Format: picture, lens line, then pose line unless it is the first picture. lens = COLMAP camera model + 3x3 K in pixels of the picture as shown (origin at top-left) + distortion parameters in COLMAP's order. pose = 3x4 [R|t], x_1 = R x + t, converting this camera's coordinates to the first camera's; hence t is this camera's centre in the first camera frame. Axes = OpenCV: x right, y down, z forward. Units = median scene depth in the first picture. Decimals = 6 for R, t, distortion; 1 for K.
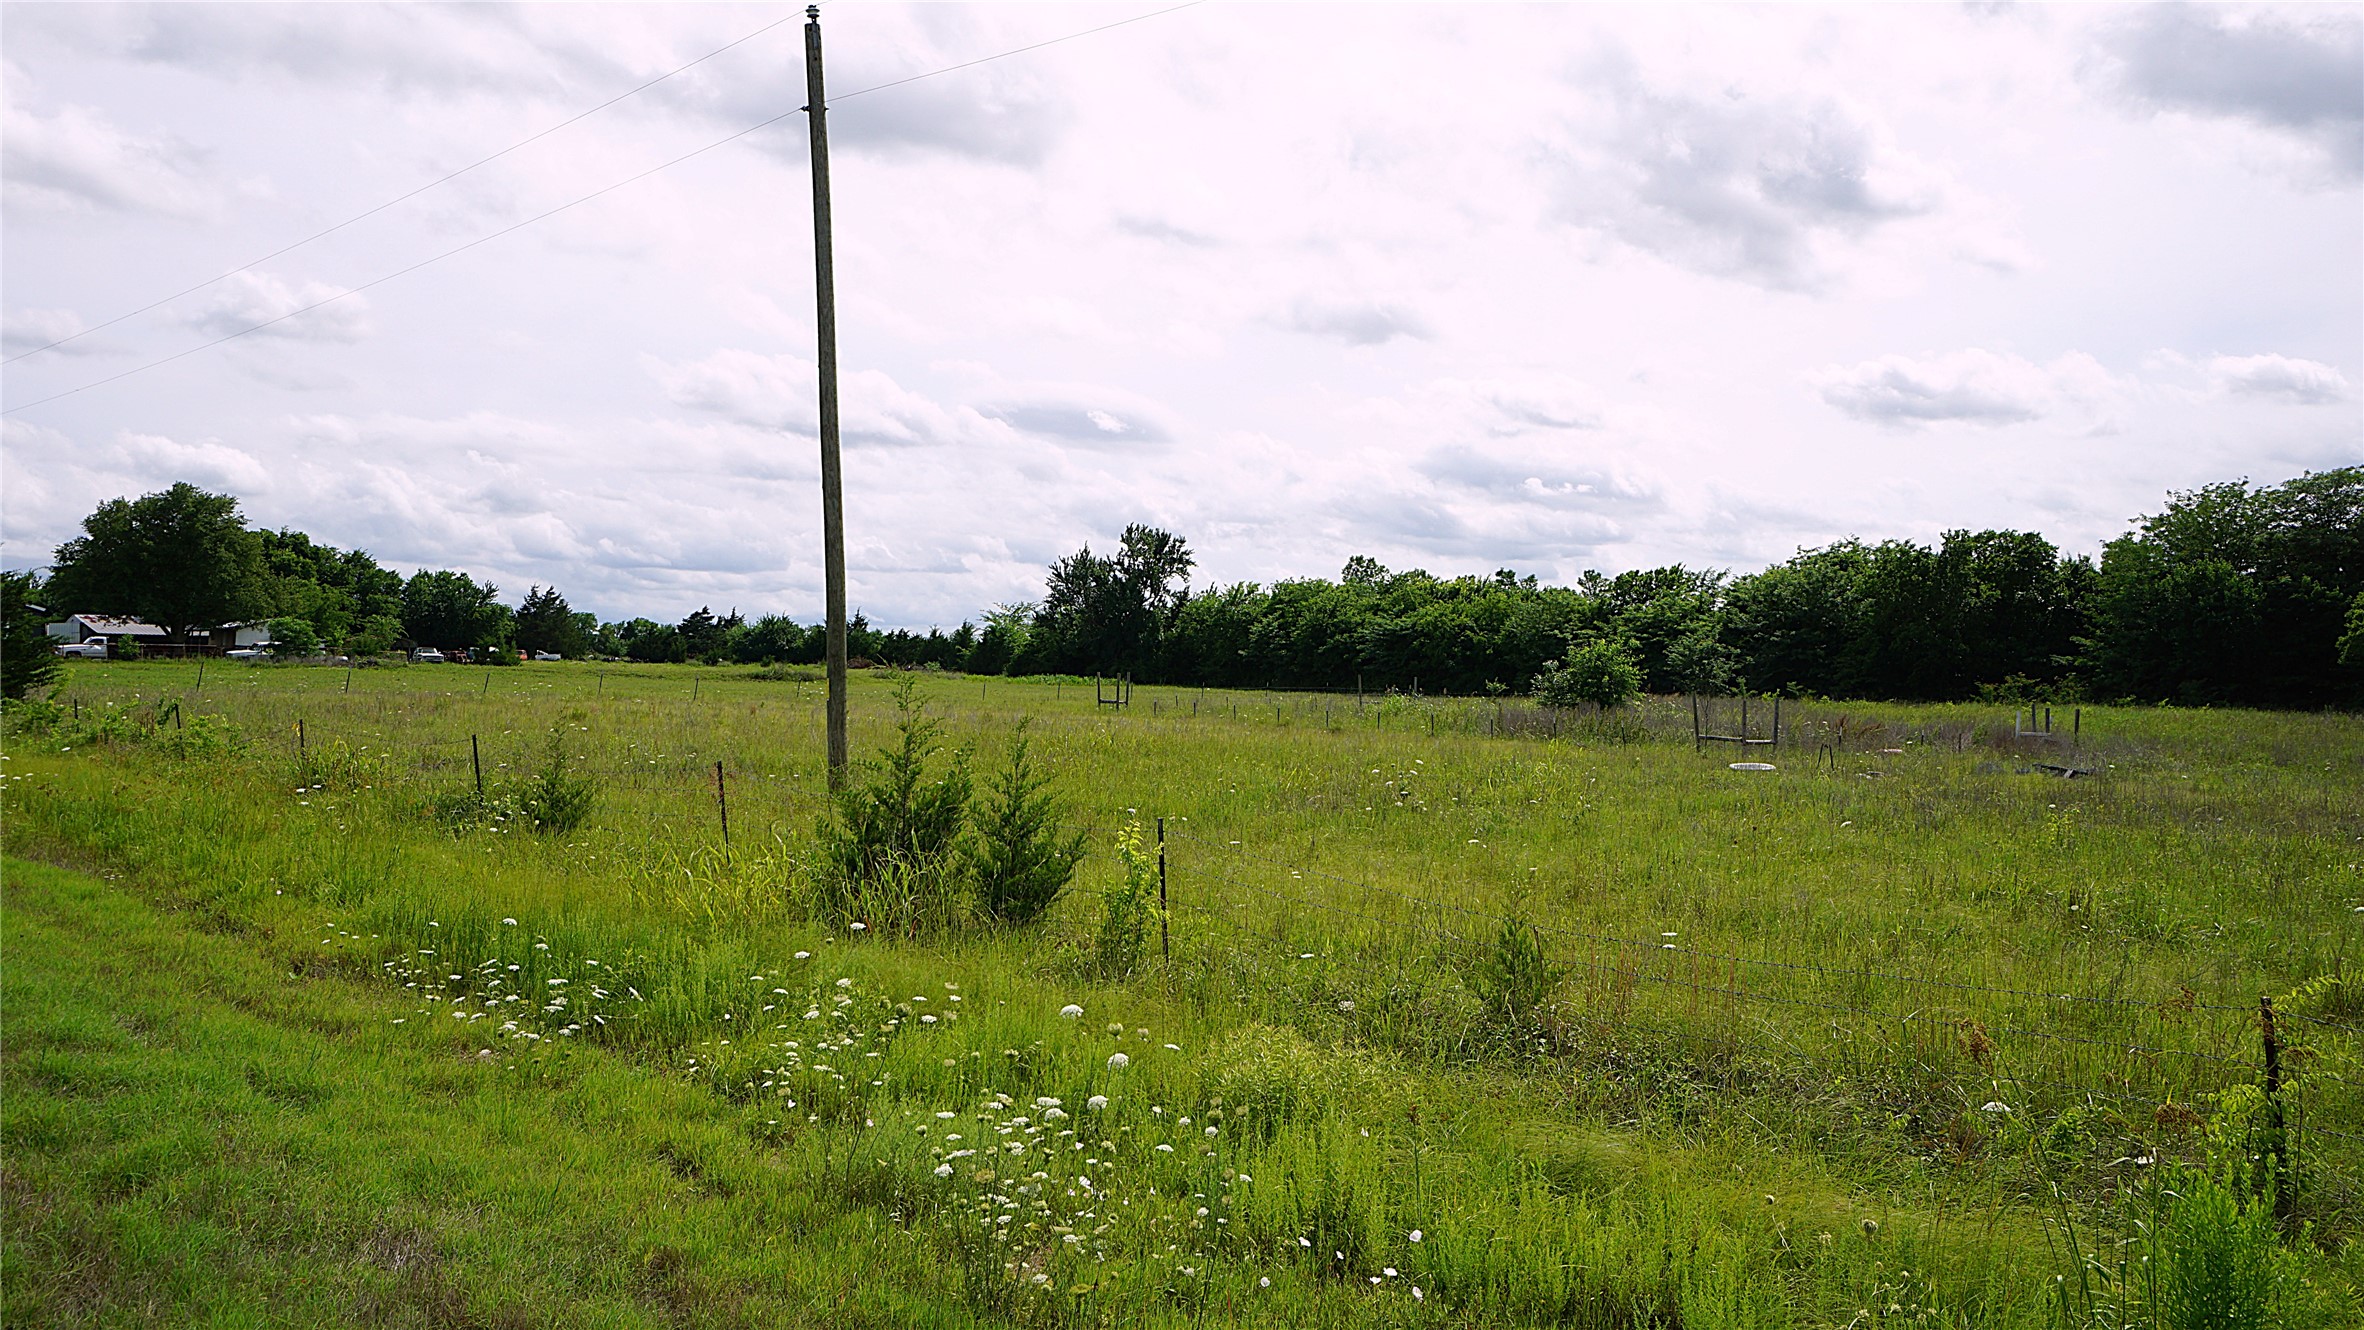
lens RADIAL K [[1797.1, 0, 1129.1], [0, 1797.1, 603.1], [0, 0, 1]] dist [0.026644, 0.022471]
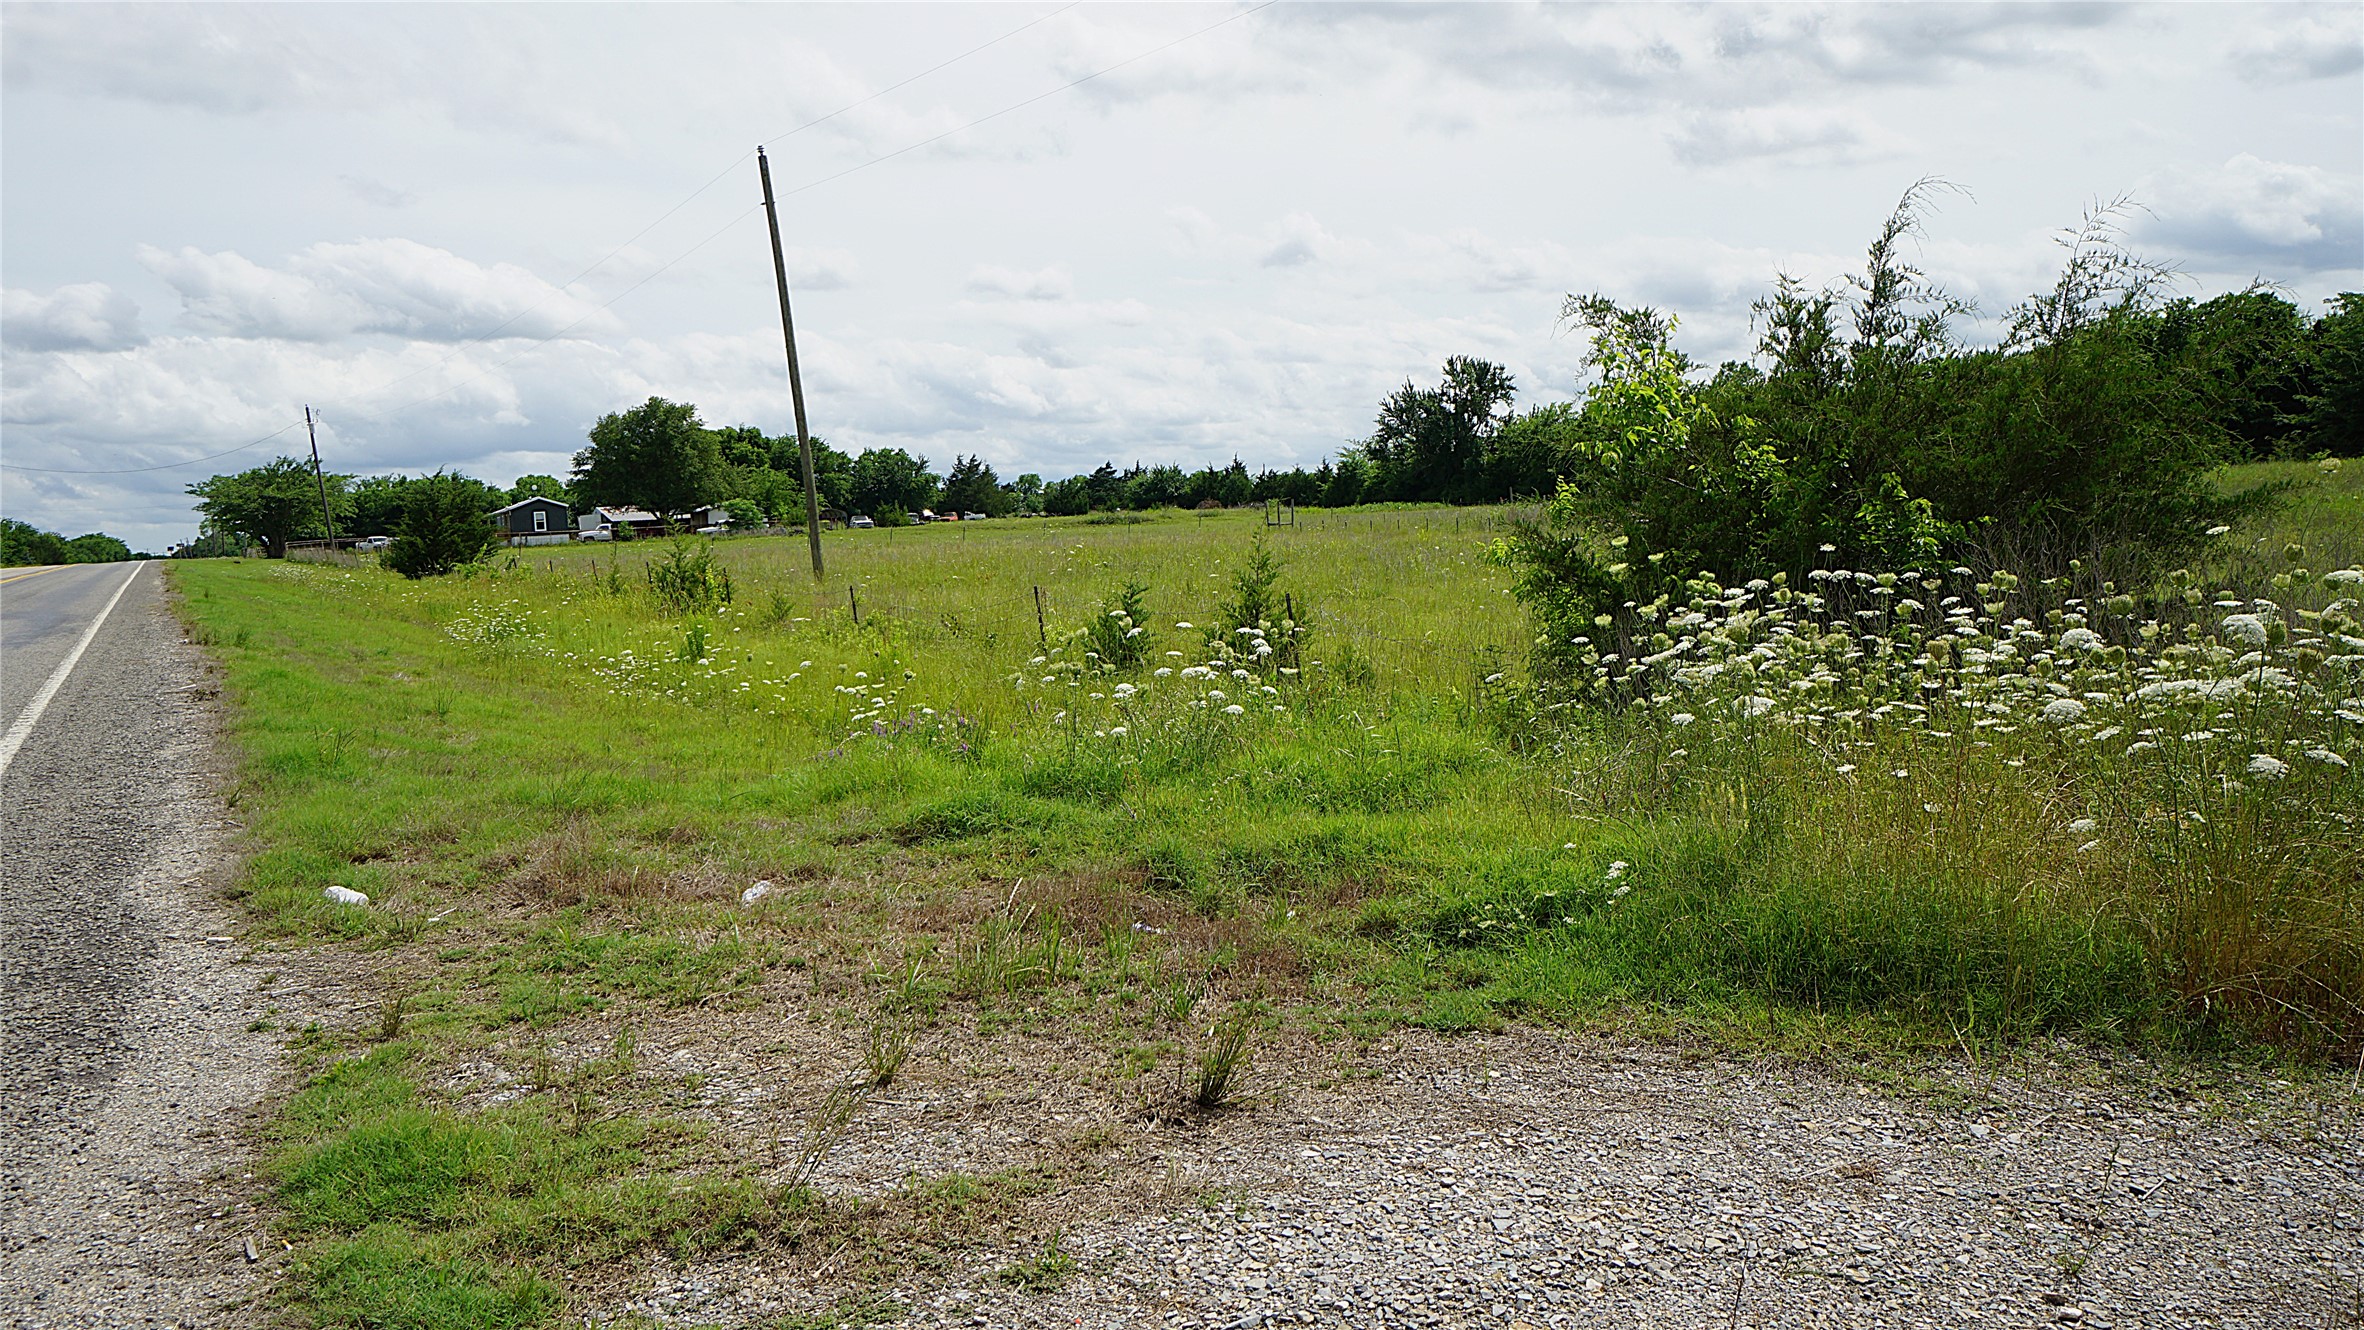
lens RADIAL K [[1887.8, 0, 1176.3], [0, 1887.8, 666.8], [0, 0, 1]] dist [0.047725, 0.000659]
pose [[0.961310, -0.045143, -0.271744, 0.141914], [0.078282, 0.990578, 0.112369, -0.000512], [0.264111, -0.129294, 0.955787, -0.148930]]
